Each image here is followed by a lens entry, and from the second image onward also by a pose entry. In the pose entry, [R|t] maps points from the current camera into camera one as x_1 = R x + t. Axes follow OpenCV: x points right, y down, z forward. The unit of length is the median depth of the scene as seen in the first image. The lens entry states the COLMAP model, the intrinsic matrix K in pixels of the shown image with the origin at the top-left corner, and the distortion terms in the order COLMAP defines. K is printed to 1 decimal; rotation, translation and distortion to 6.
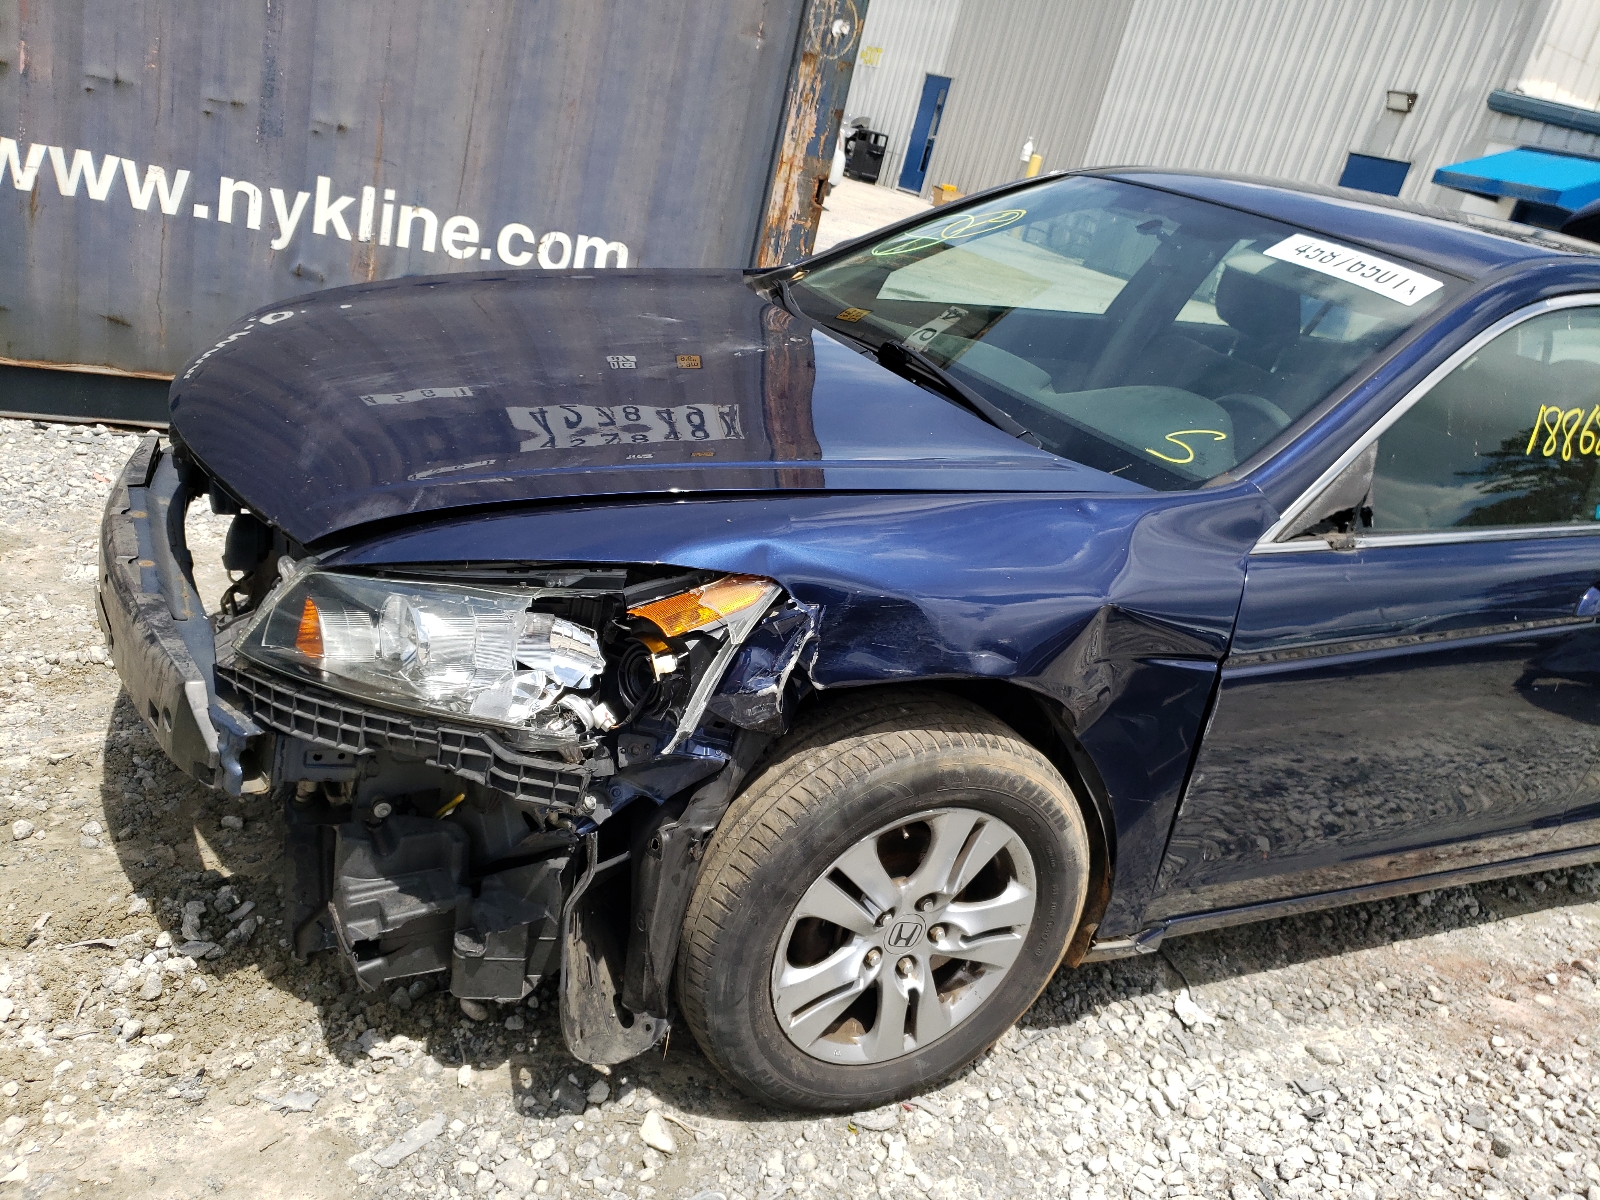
lens RADIAL K [[1203.6, 0, 800.0], [0, 1203.6, 600.0], [0, 0, 1]] dist [-0.001114, 0.010243]
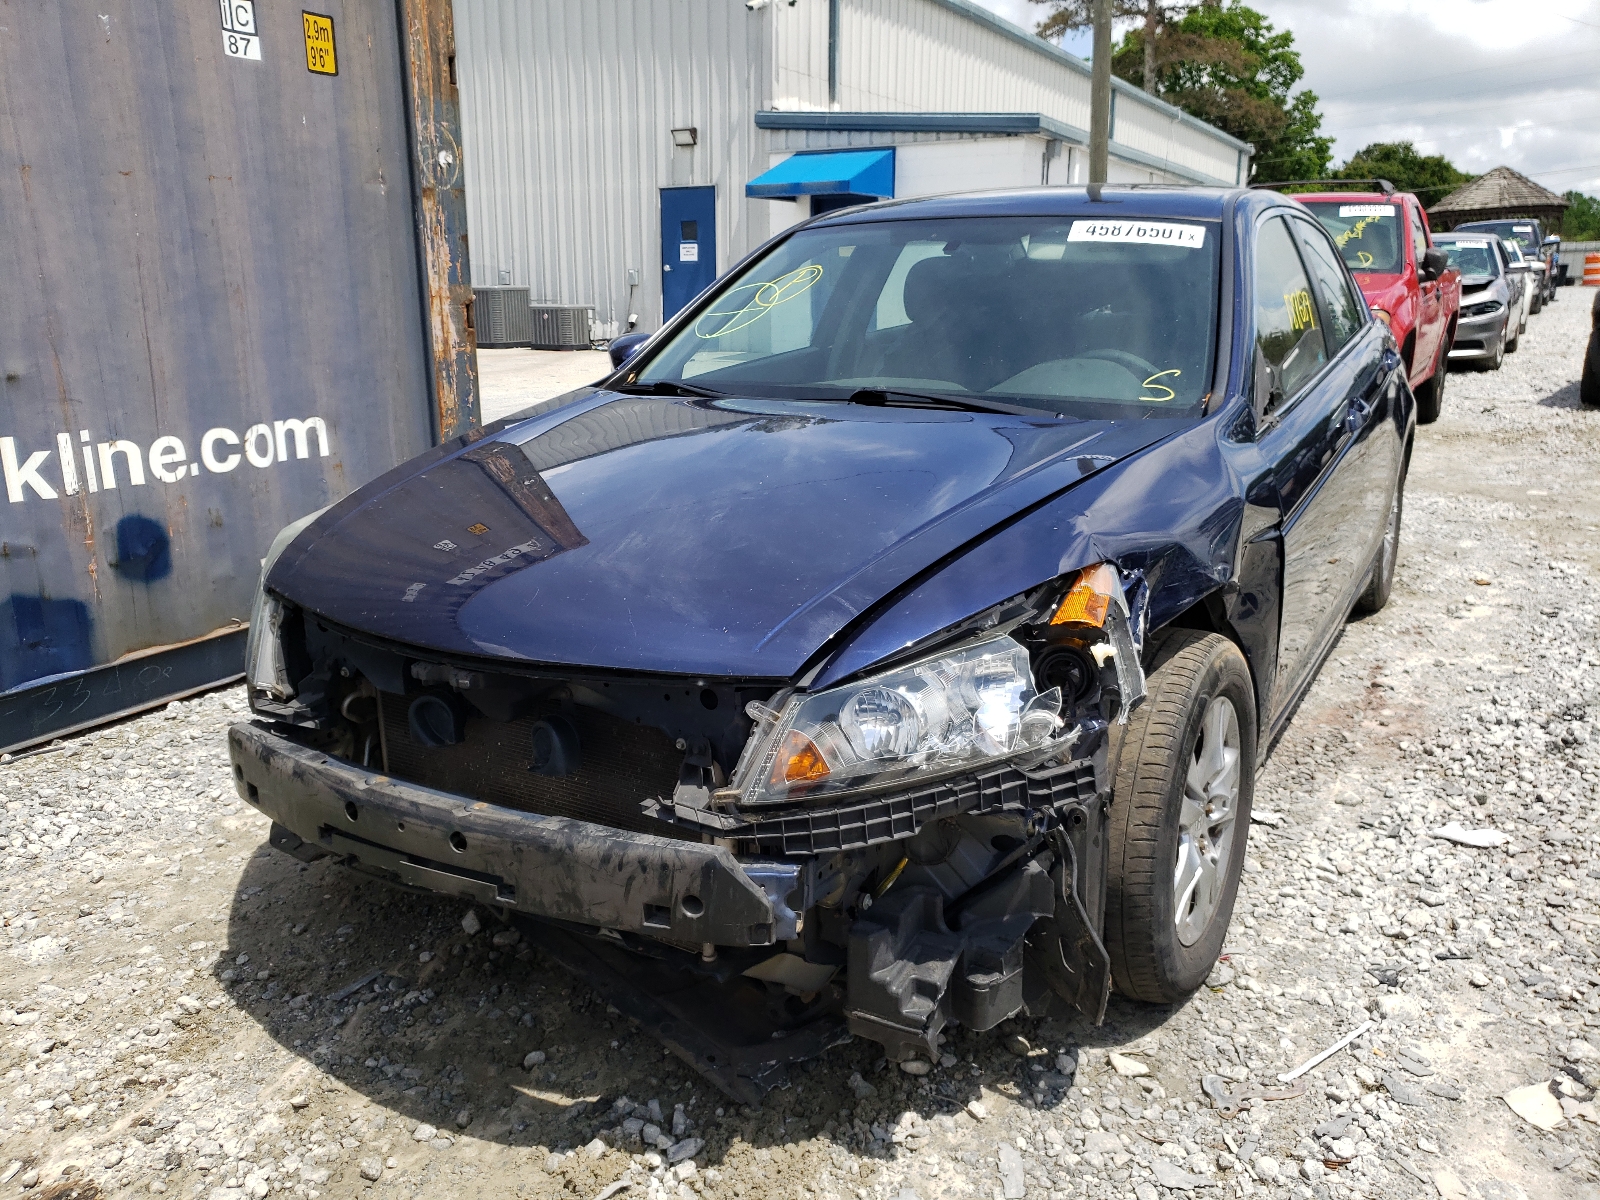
lens RADIAL K [[1202.3, 0, 800.0], [0, 1202.3, 600.0], [0, 0, 1]] dist [-0.029770, 0.058671]
pose [[0.836888, -0.356985, 0.414945, -0.297076], [0.380862, 0.924238, 0.026992, -0.048523], [-0.393144, 0.135447, 0.909446, 0.014416]]
